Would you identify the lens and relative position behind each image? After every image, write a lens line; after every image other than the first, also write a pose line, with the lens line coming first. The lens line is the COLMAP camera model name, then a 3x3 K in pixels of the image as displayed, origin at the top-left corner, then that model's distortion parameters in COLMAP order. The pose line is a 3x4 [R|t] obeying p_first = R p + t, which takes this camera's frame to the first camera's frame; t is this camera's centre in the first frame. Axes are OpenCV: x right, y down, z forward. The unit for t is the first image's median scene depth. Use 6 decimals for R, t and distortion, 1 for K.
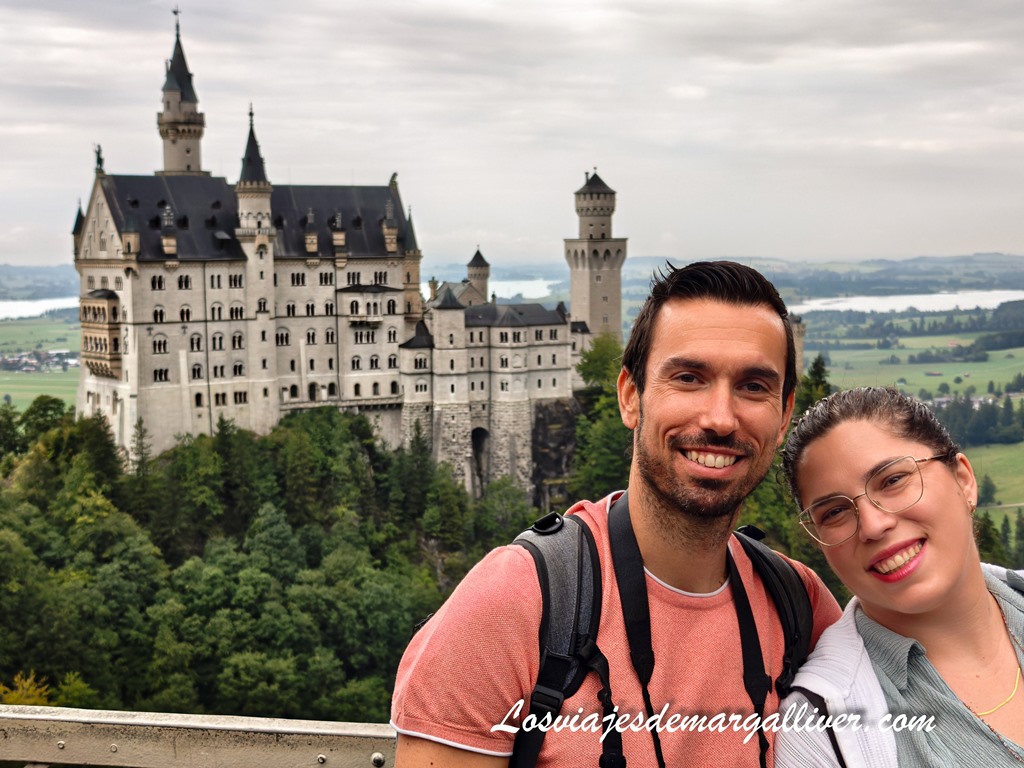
lens RADIAL K [[1378.0, 0, 515.1], [0, 1378.0, 400.5], [0, 0, 1]] dist [0.214040, -1.003940]
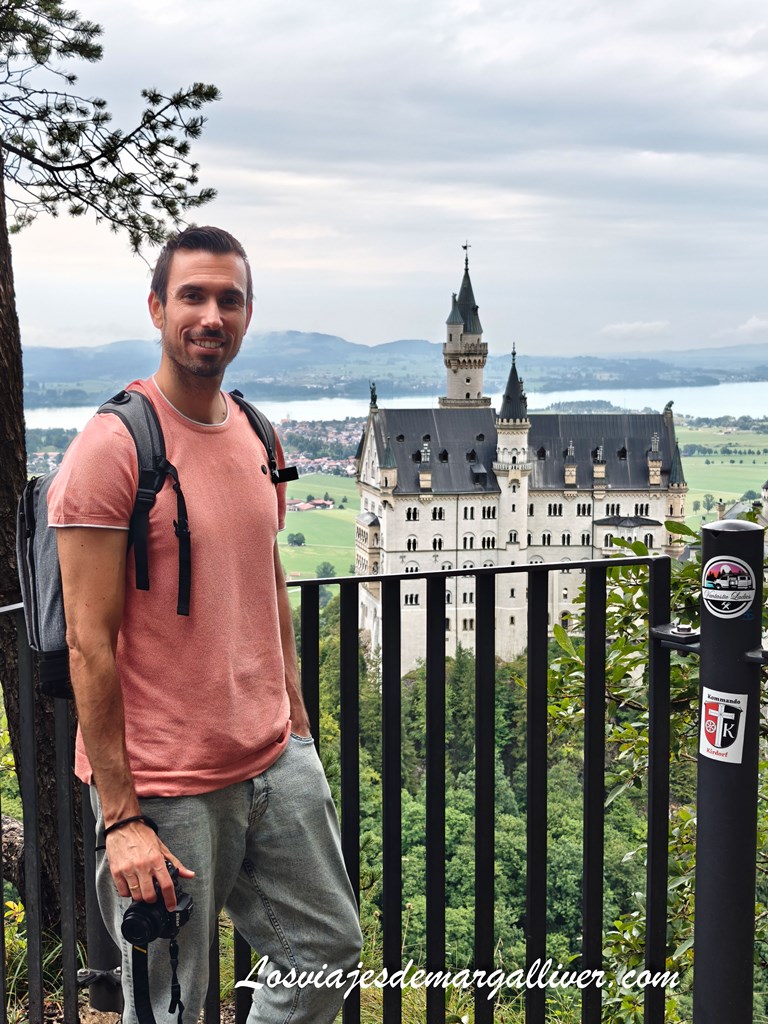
lens RADIAL K [[1378.0, 0, 384.0], [0, 1378.0, 512.0], [0, 0, 1]] dist [0.214040, -1.003940]
pose [[0.912426, 0.062375, -0.404461, 0.145615], [-0.064127, 0.997899, 0.009231, -0.091122], [0.404187, 0.017514, 0.914509, 0.021608]]
